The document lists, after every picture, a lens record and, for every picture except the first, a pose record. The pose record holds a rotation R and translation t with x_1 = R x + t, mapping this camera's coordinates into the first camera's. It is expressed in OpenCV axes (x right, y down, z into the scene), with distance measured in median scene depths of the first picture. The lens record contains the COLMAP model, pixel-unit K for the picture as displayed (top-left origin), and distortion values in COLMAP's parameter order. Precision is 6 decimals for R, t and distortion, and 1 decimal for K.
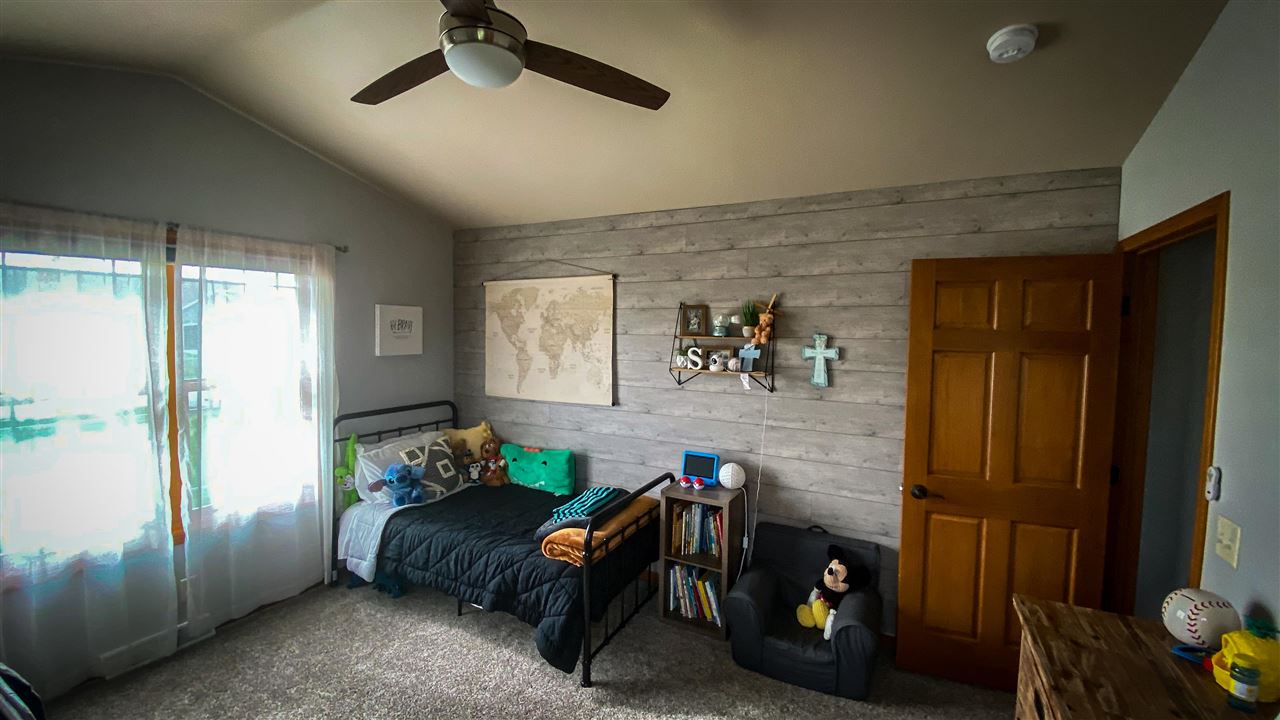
lens RADIAL K [[505.8, 0, 640.3], [0, 505.8, 359.4], [0, 0, 1]] dist [-0.003648, -0.008218]
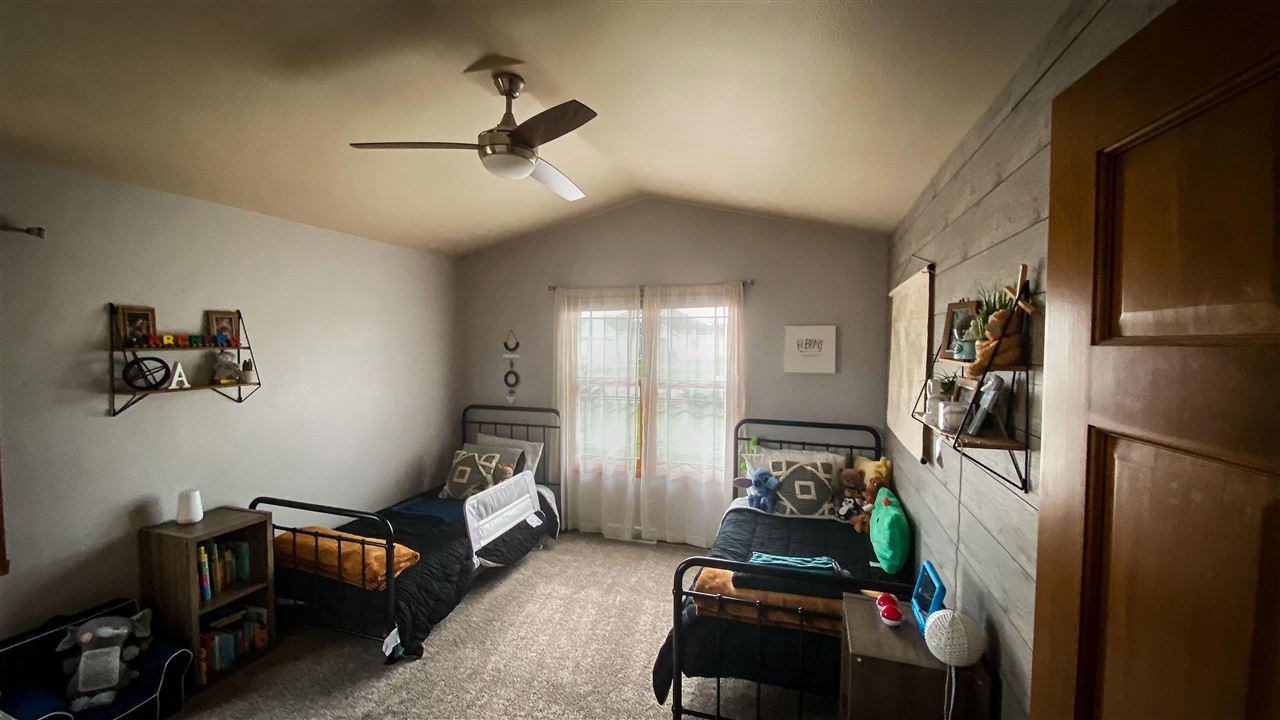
lens RADIAL K [[505.8, 0, 640.9], [0, 505.8, 354.2], [0, 0, 1]] dist [-0.003648, -0.008218]
pose [[0.164958, 0.006901, -0.986276, 0.542308], [-0.059023, 0.998252, -0.002887, -0.025525], [0.984533, 0.058689, 0.165077, 0.526029]]
